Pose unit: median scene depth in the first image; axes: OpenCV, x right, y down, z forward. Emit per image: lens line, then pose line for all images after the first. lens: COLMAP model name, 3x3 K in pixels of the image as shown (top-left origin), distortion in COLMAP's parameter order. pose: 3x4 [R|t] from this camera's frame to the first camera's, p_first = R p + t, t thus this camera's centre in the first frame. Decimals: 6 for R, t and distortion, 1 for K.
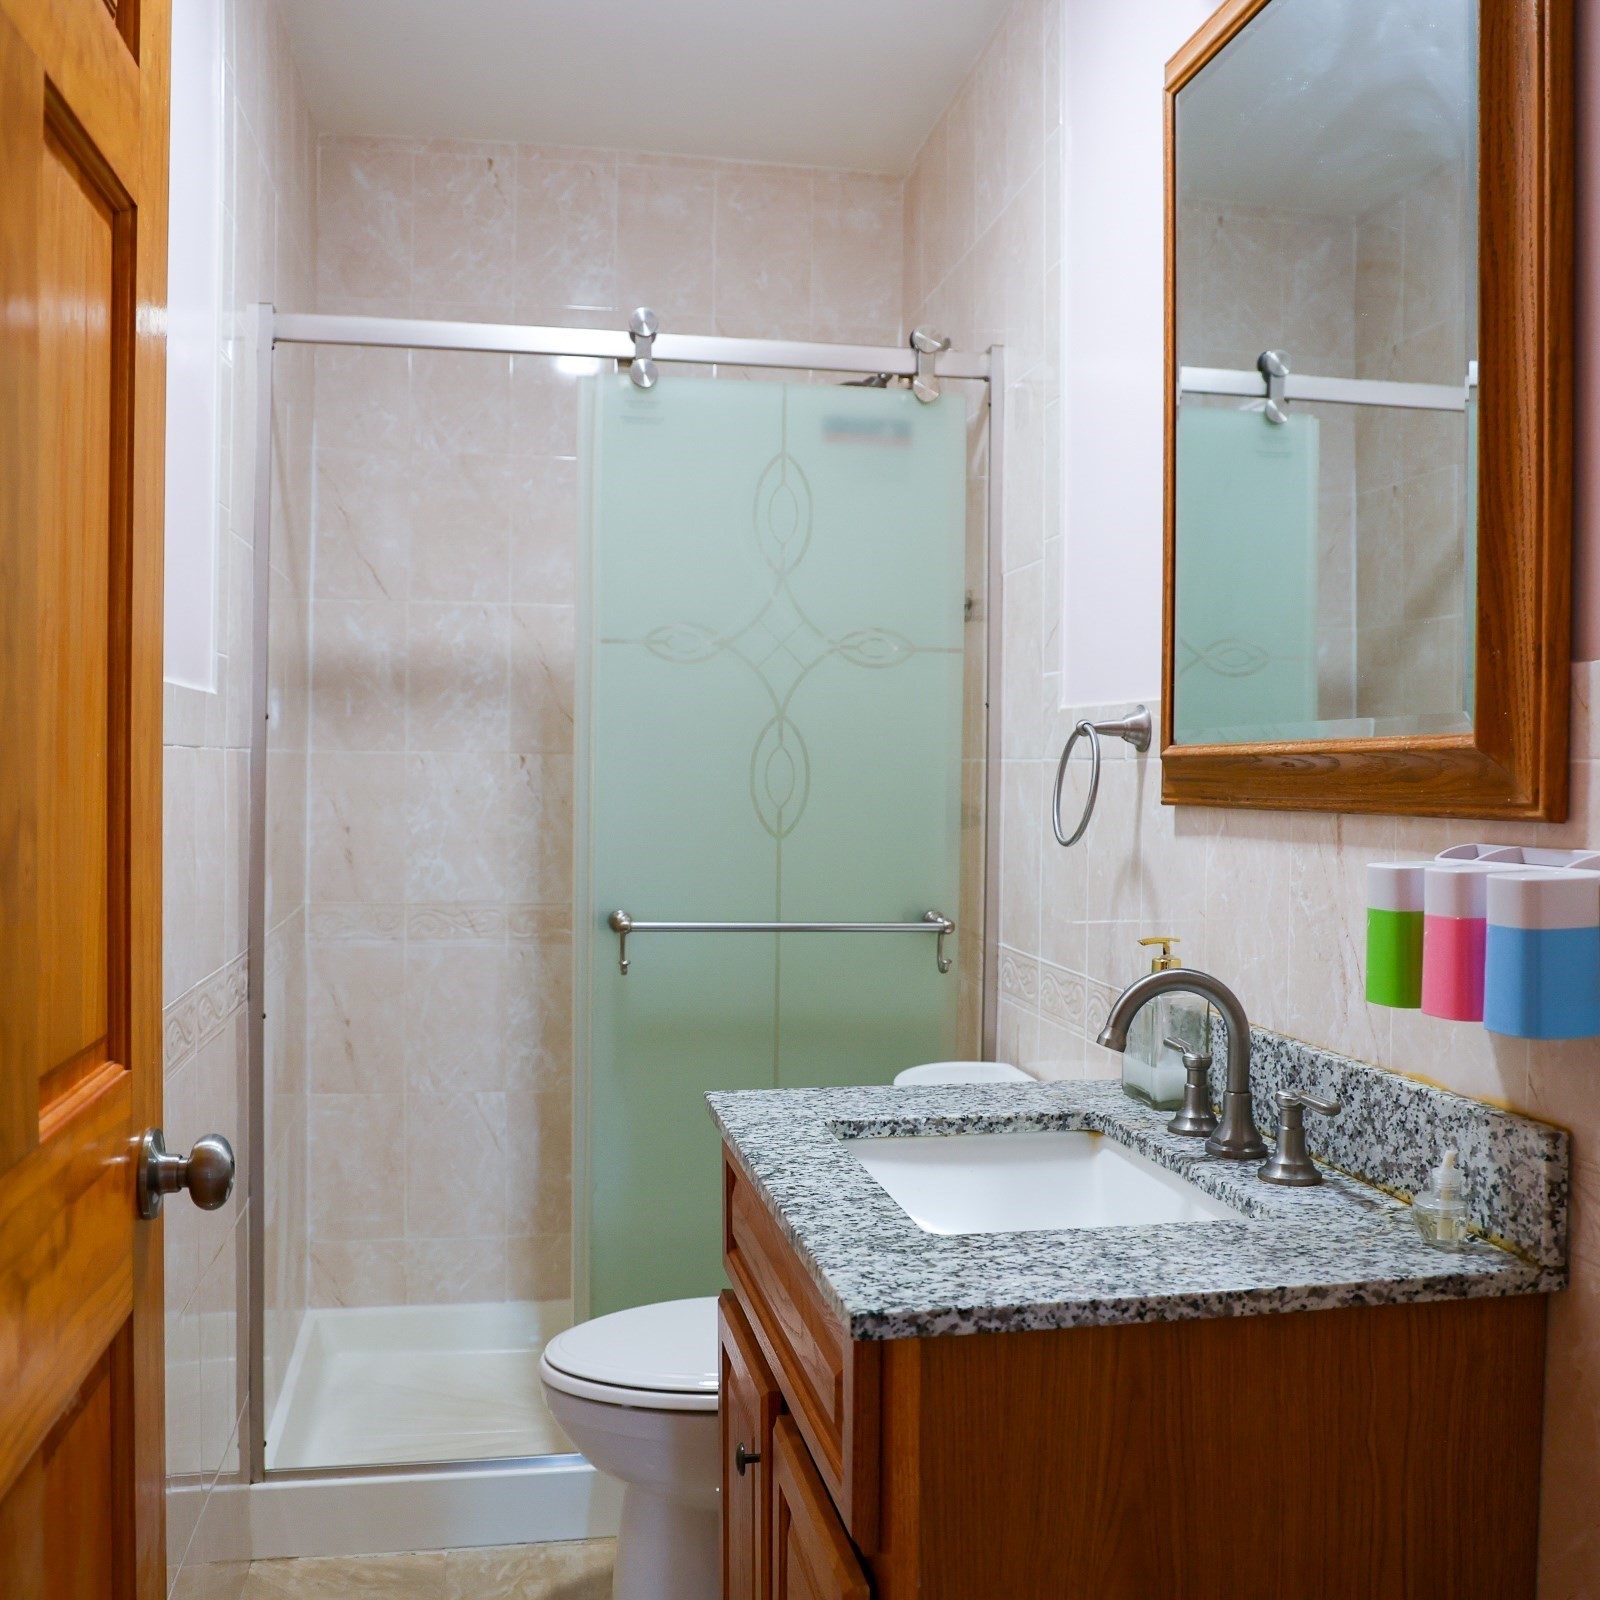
lens RADIAL K [[1654.7, 0, 735.7], [0, 1654.7, 773.7], [0, 0, 1]] dist [-0.072233, 0.000000]
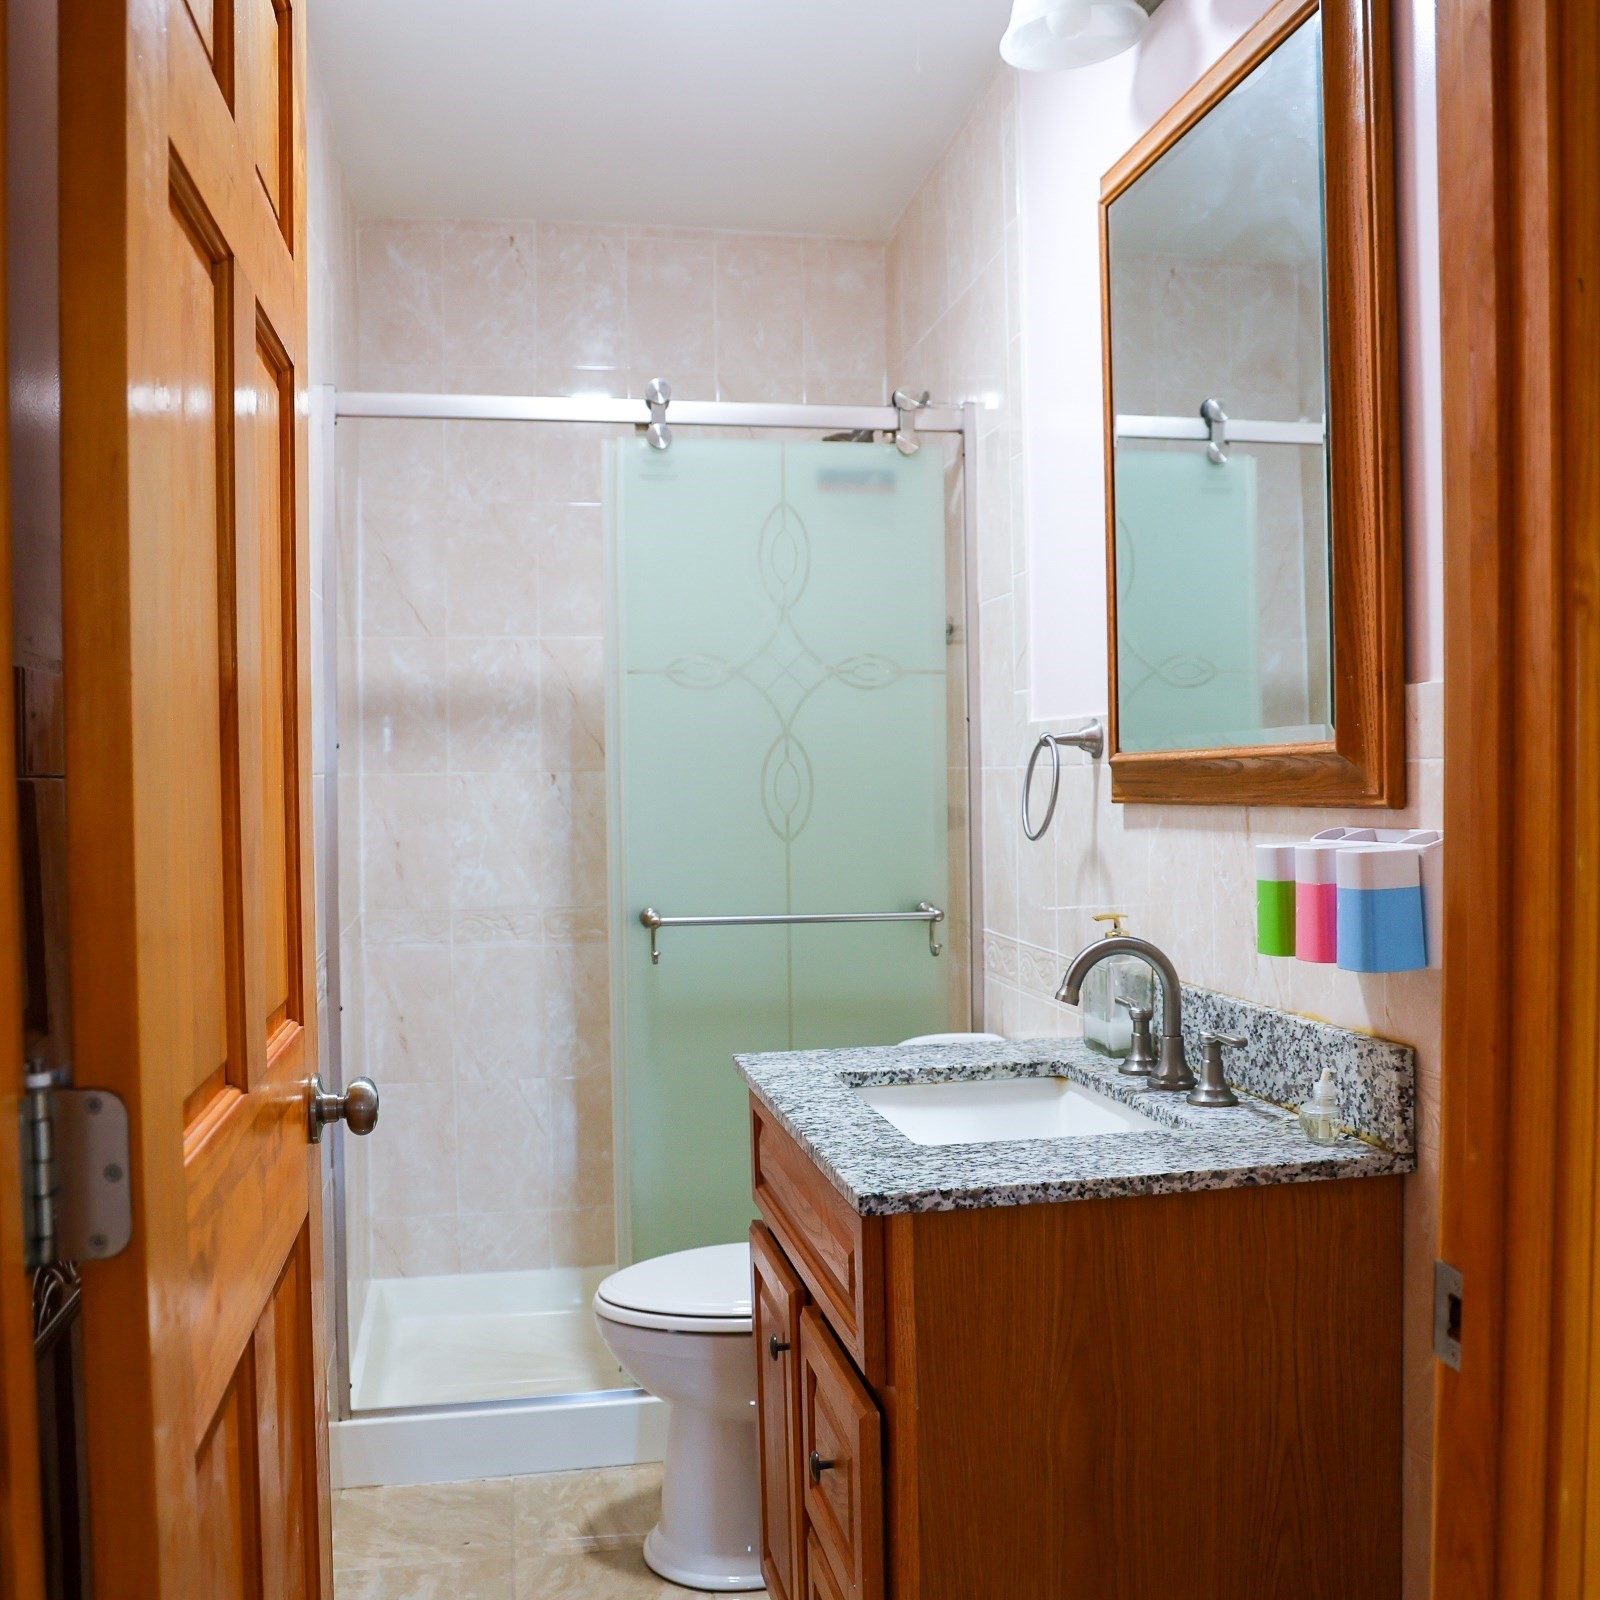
lens RADIAL K [[1654.7, 0, 804.6], [0, 1654.7, 793.8], [0, 0, 1]] dist [-0.072233, 0.000000]
pose [[0.998817, -0.025707, 0.041277, -0.008943], [0.025425, 0.999650, 0.007343, -0.001633], [-0.041451, -0.006285, 0.999121, -0.144007]]
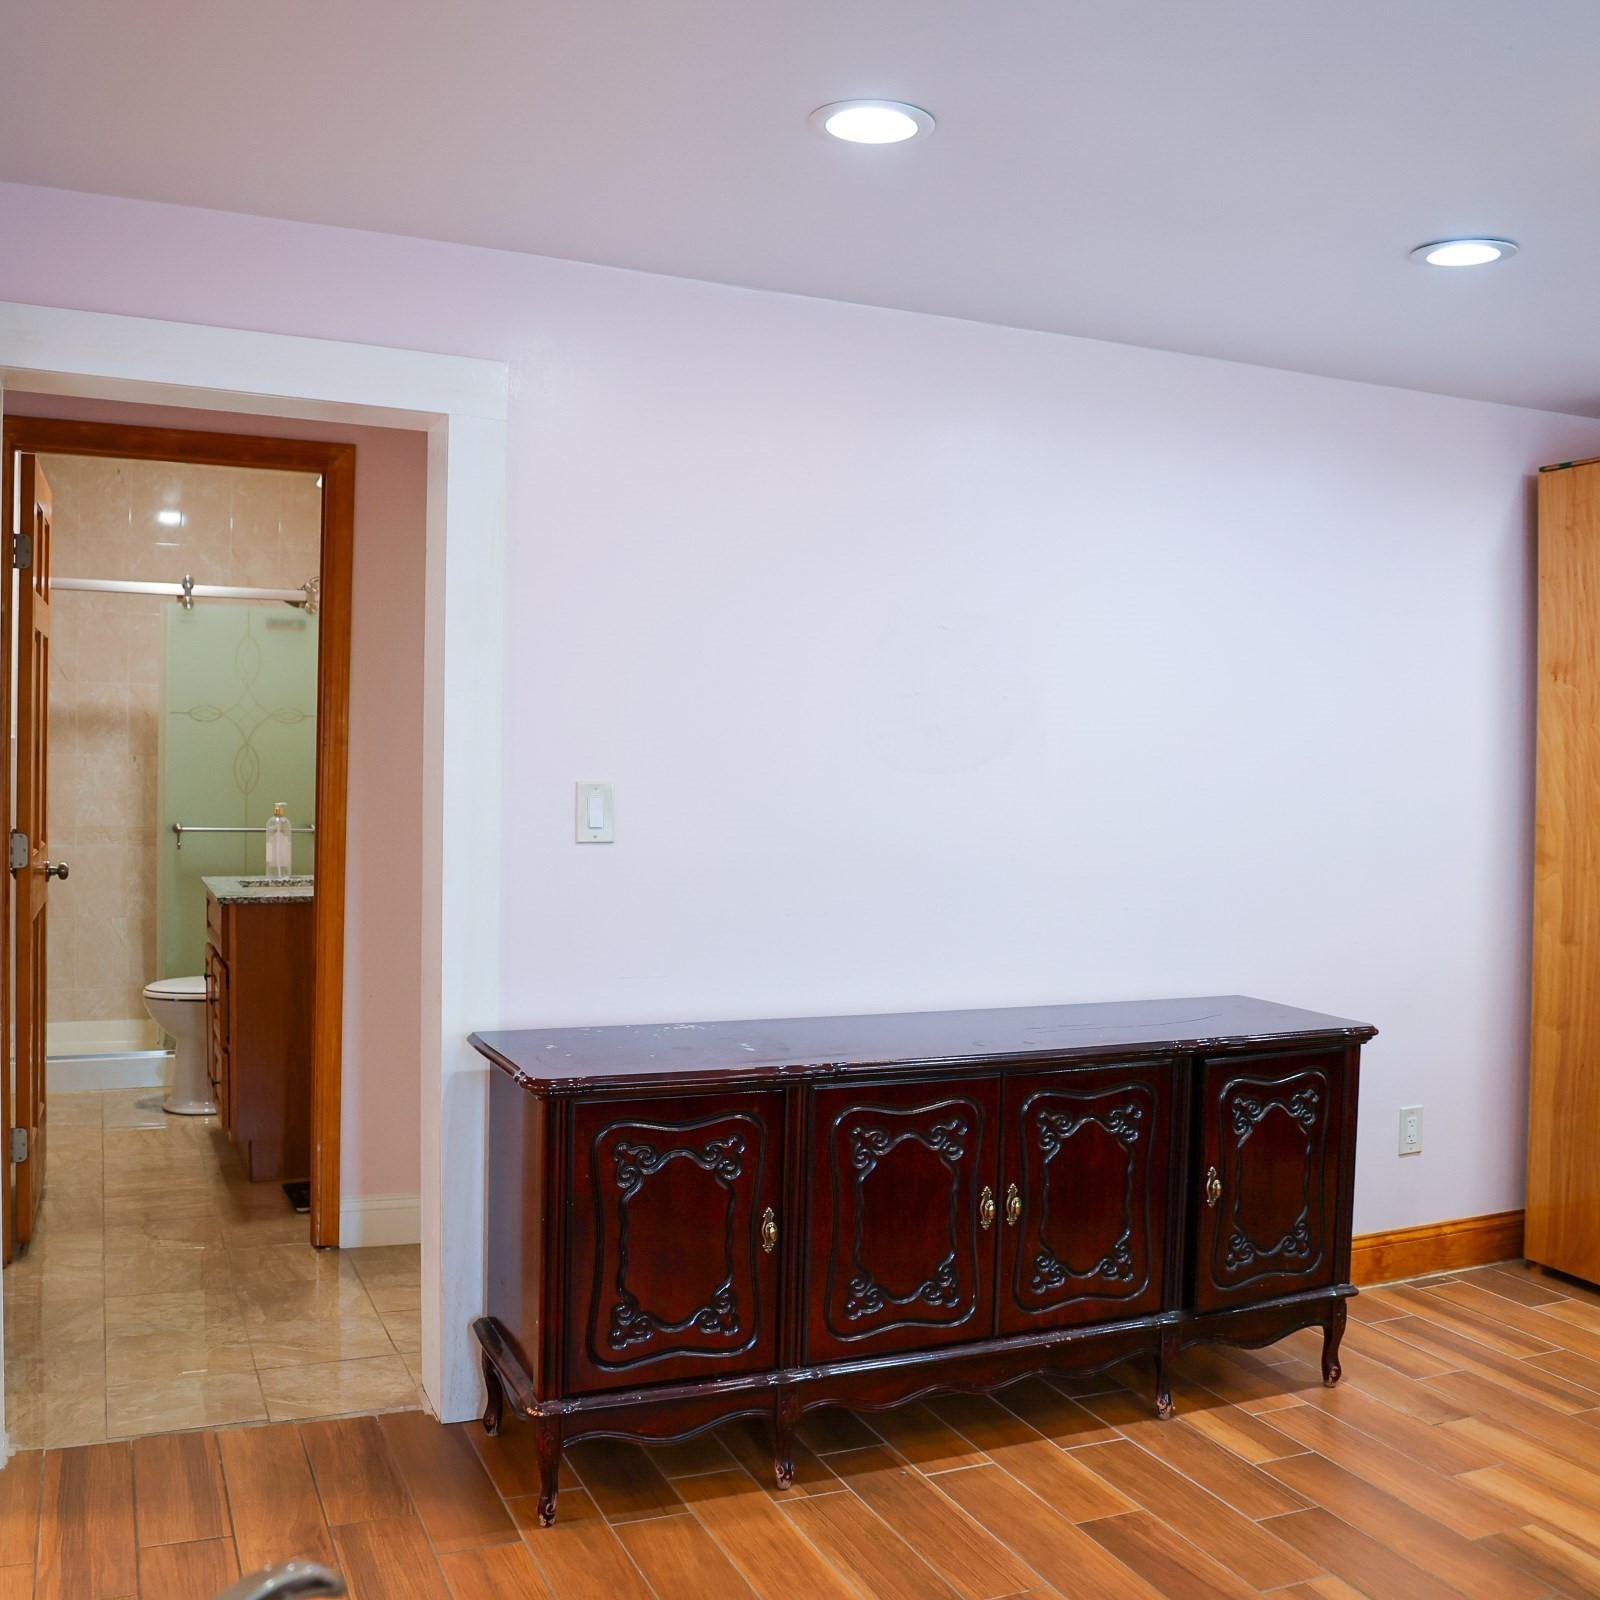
lens RADIAL K [[1654.7, 0, 795.5], [0, 1654.7, 796.2], [0, 0, 1]] dist [-0.072233, 0.000000]
pose [[0.966003, 0.002007, 0.258522, 0.185491], [-0.009140, 0.999610, 0.026395, -0.029272], [-0.258368, -0.027861, 0.965645, -1.562716]]
